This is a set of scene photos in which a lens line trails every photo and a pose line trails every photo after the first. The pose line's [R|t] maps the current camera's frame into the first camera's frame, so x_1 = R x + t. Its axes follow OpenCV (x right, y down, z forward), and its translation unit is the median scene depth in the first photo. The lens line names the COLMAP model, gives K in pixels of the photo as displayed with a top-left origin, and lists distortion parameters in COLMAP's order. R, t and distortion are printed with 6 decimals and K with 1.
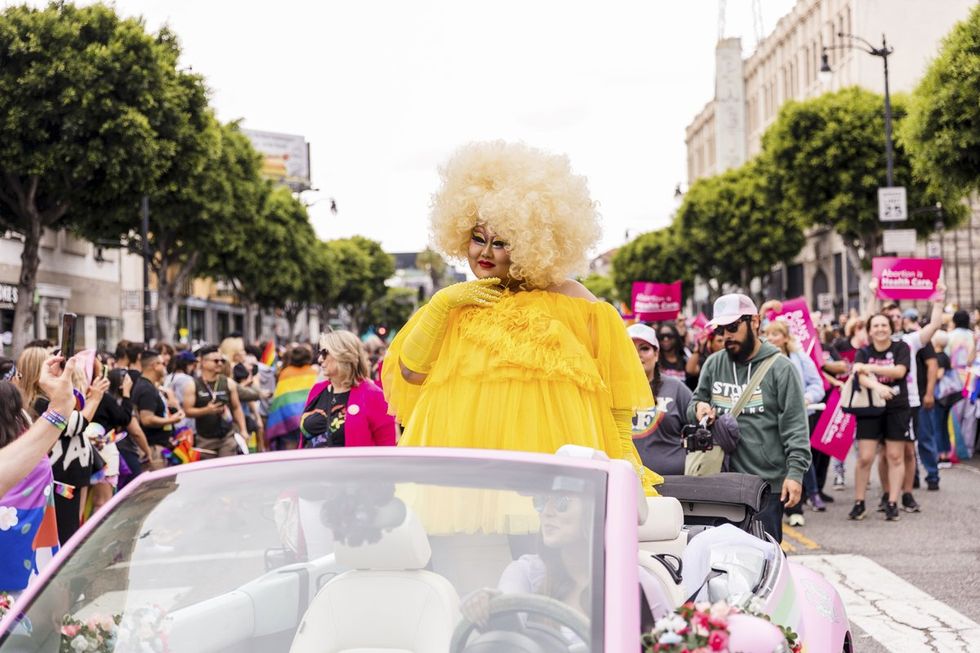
lens RADIAL K [[1541.2, 0, 490.0], [0, 1541.2, 326.5], [0, 0, 1]] dist [0.002175, 0.015147]
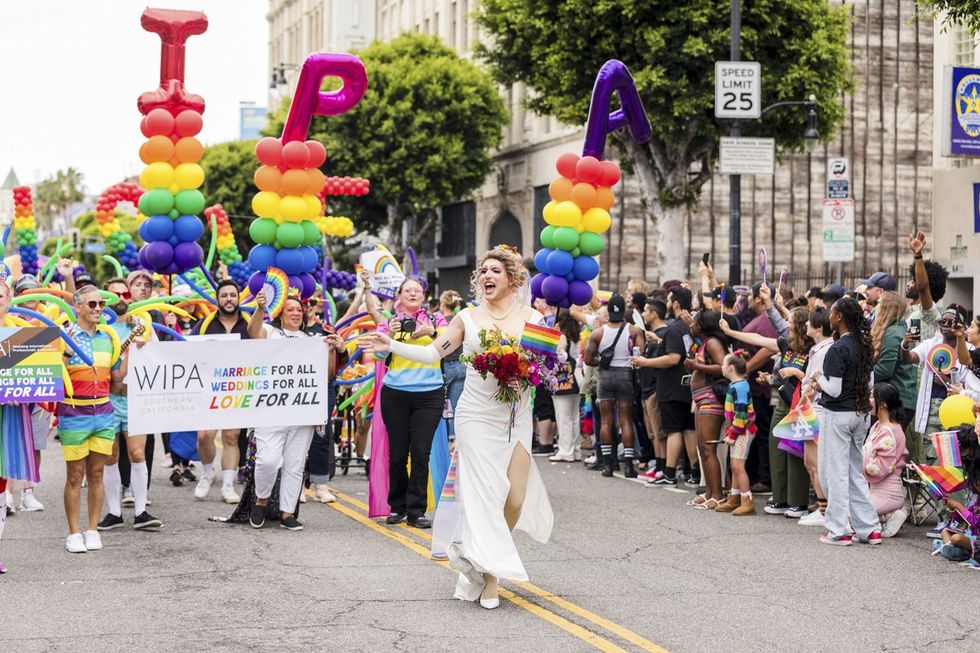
lens RADIAL K [[2039.3, 0, 490.0], [0, 2039.3, 326.5], [0, 0, 1]] dist [-0.006419, -0.476623]
pose [[0.964029, 0.040460, 0.262700, -0.018795], [-0.044597, 0.998957, 0.009801, 0.003892], [-0.262030, -0.021164, 0.964828, 0.284285]]
